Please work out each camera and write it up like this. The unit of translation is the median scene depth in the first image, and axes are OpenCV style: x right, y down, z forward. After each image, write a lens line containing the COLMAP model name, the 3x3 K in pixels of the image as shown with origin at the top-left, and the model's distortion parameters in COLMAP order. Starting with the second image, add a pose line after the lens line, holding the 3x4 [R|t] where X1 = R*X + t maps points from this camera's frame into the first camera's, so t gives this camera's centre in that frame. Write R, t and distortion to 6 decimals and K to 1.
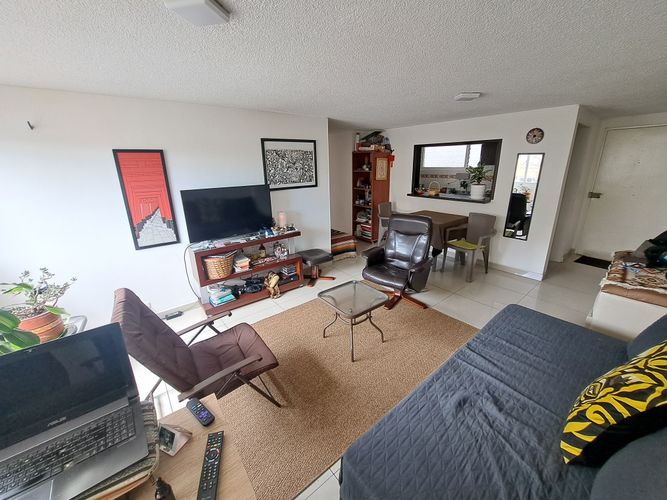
lens RADIAL K [[263.7, 0, 333.3], [0, 263.7, 246.6], [0, 0, 1]] dist [-0.001152, 0.000220]
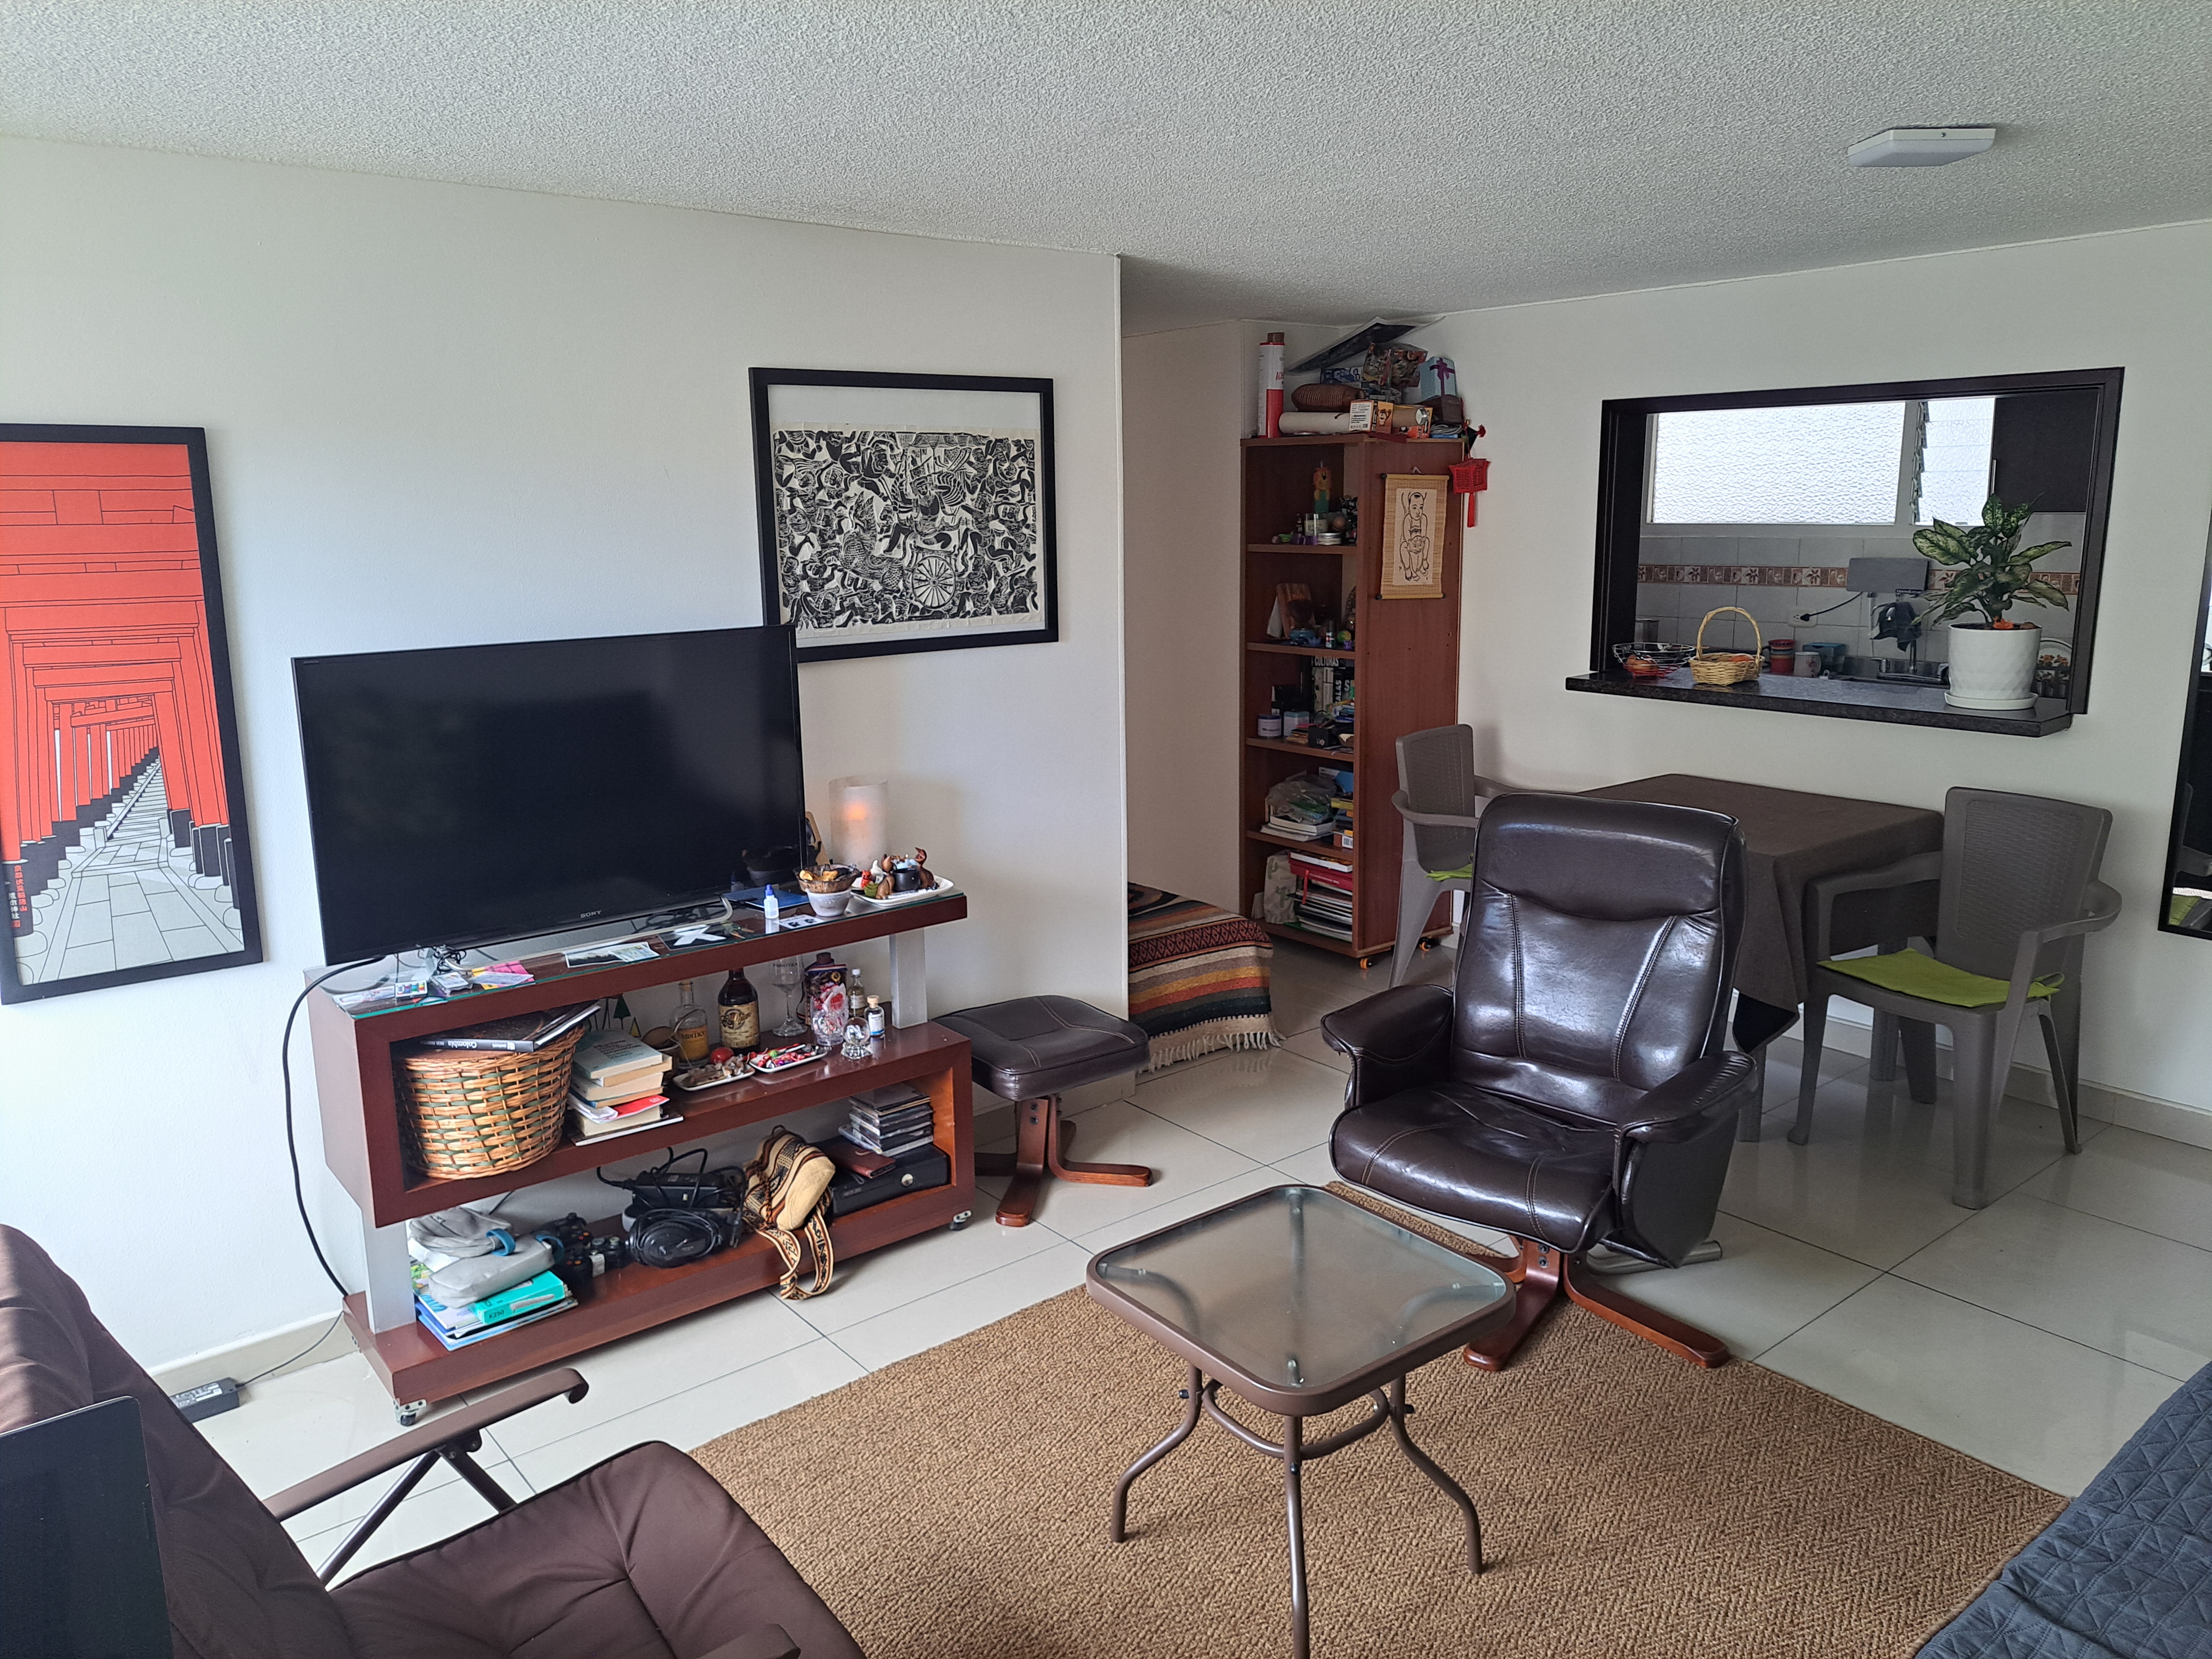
lens RADIAL K [[1573.5, 0, 1115.9], [0, 1573.5, 820.1], [0, 0, 1]] dist [0.051341, -0.036218]
pose [[0.999996, 0.002890, -0.000019, -0.025868], [-0.002876, 0.994406, -0.105583, 0.001710], [-0.000286, 0.105582, 0.994411, -0.023293]]
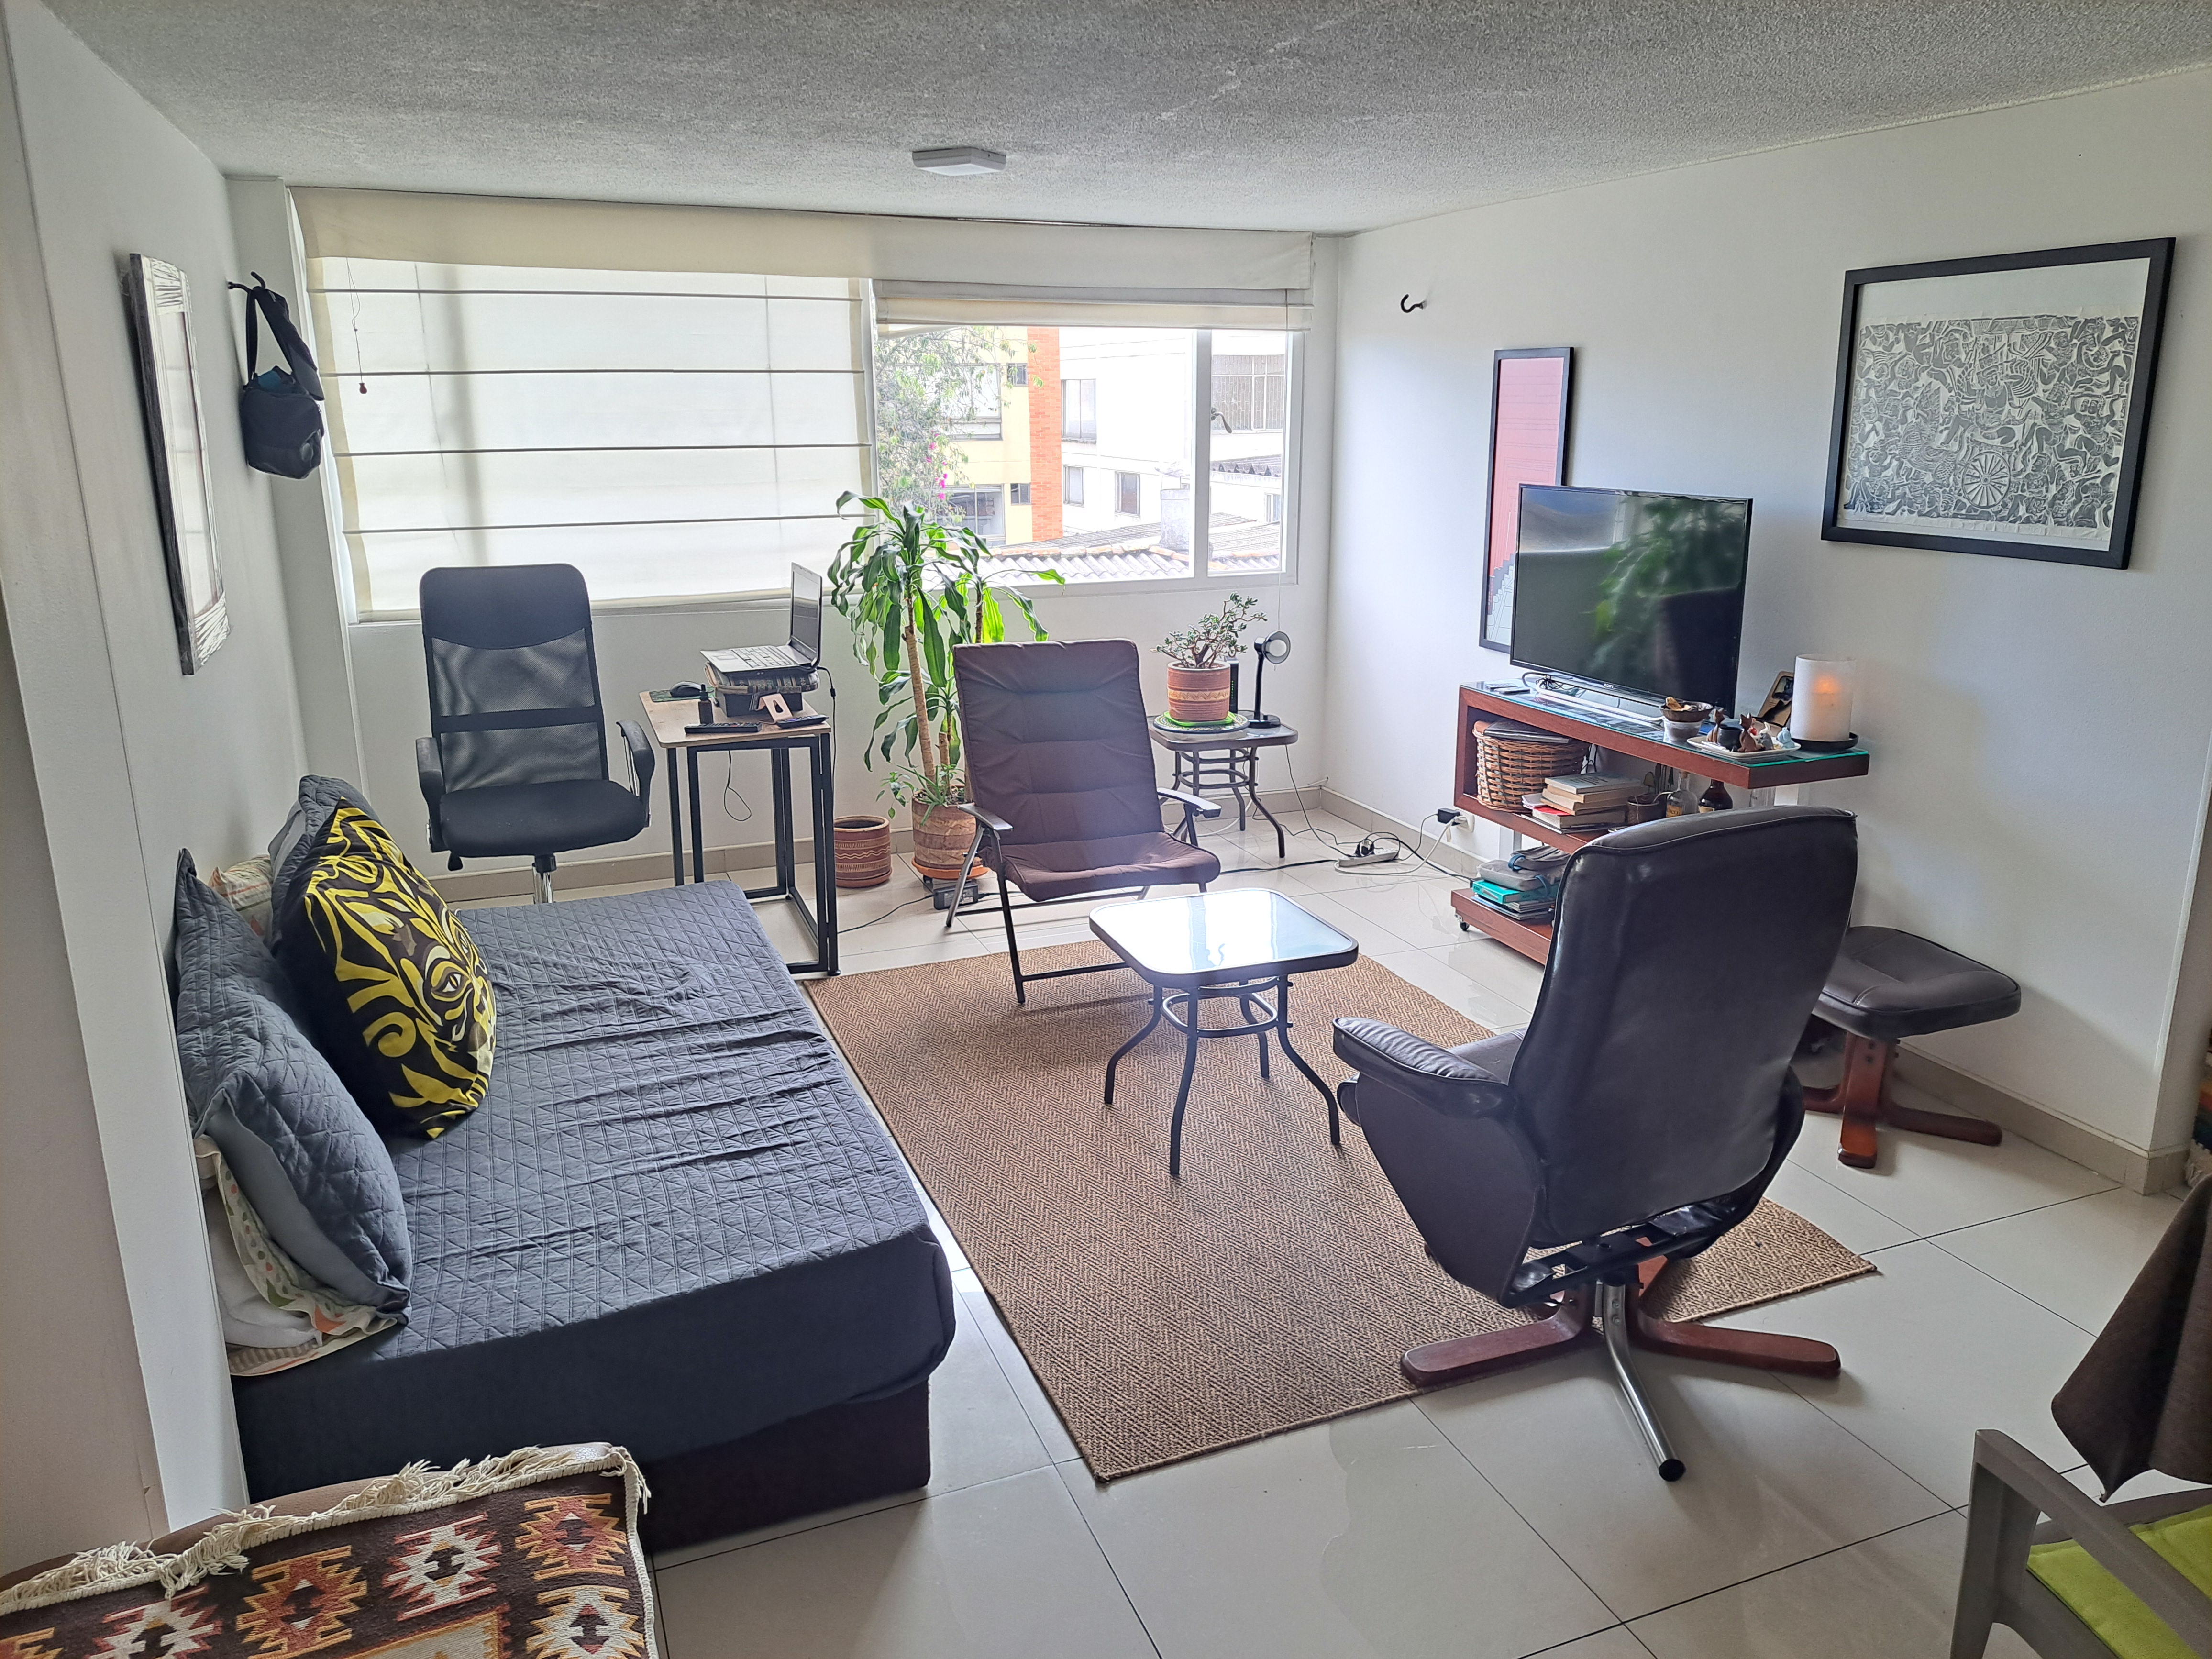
lens RADIAL K [[1573.5, 0, 1110.8], [0, 1573.5, 818.1], [0, 0, 1]] dist [0.051341, -0.036218]
pose [[-0.295040, 0.266397, -0.917597, 1.051124], [-0.278252, 0.894768, 0.349237, -0.292300], [0.914072, 0.358362, -0.189866, 0.825113]]
